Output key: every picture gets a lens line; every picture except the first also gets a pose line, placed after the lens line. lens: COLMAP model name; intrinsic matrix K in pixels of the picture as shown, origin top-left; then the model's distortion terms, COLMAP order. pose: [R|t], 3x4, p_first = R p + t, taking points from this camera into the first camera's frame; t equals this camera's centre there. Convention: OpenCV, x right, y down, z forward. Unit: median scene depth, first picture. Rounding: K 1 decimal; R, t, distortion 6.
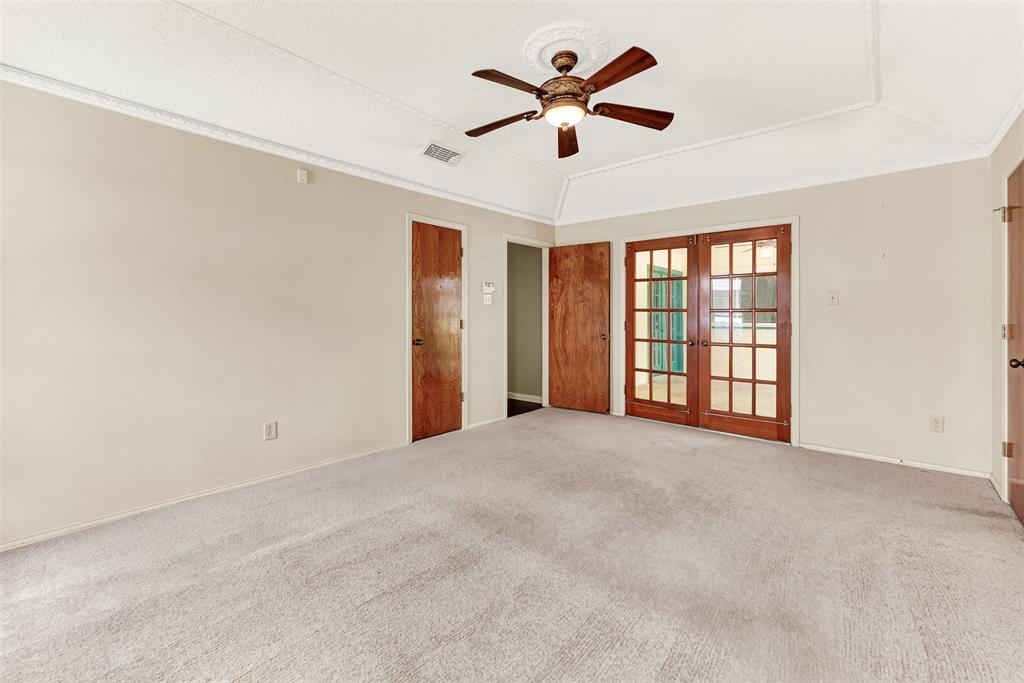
lens RADIAL K [[424.5, 0, 505.1], [0, 424.5, 318.7], [0, 0, 1]] dist [-0.004003, 0.000883]
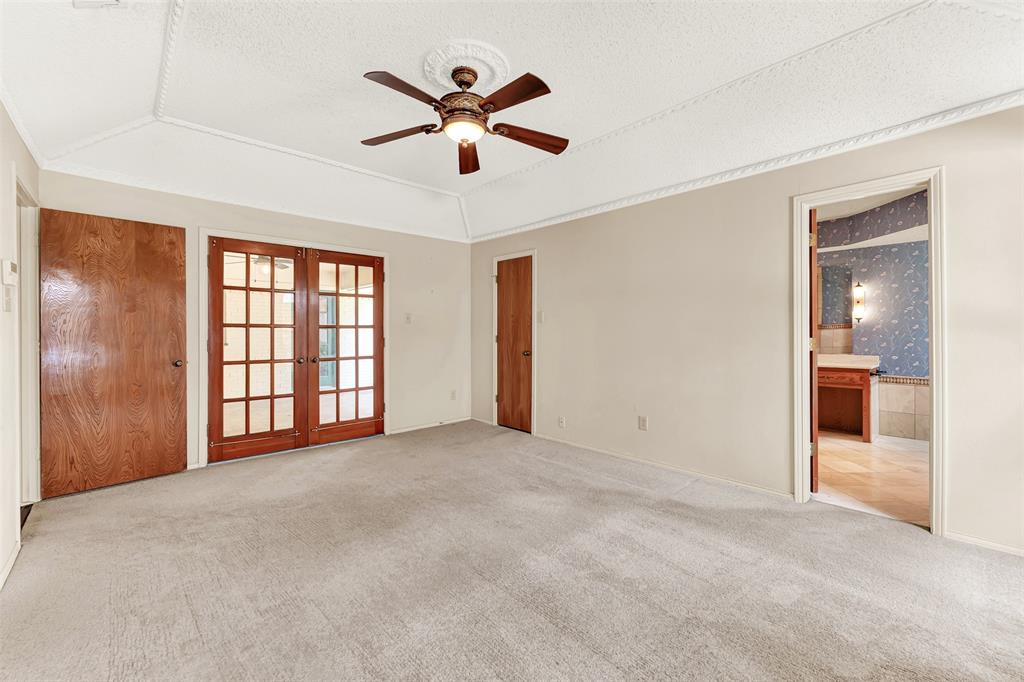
lens RADIAL K [[424.5, 0, 514.1], [0, 424.5, 335.2], [0, 0, 1]] dist [-0.004003, 0.000883]
pose [[0.103660, -0.013922, 0.994515, -0.460574], [0.010986, 0.999857, 0.012852, -0.006647], [-0.994552, 0.009593, 0.103798, 0.427160]]
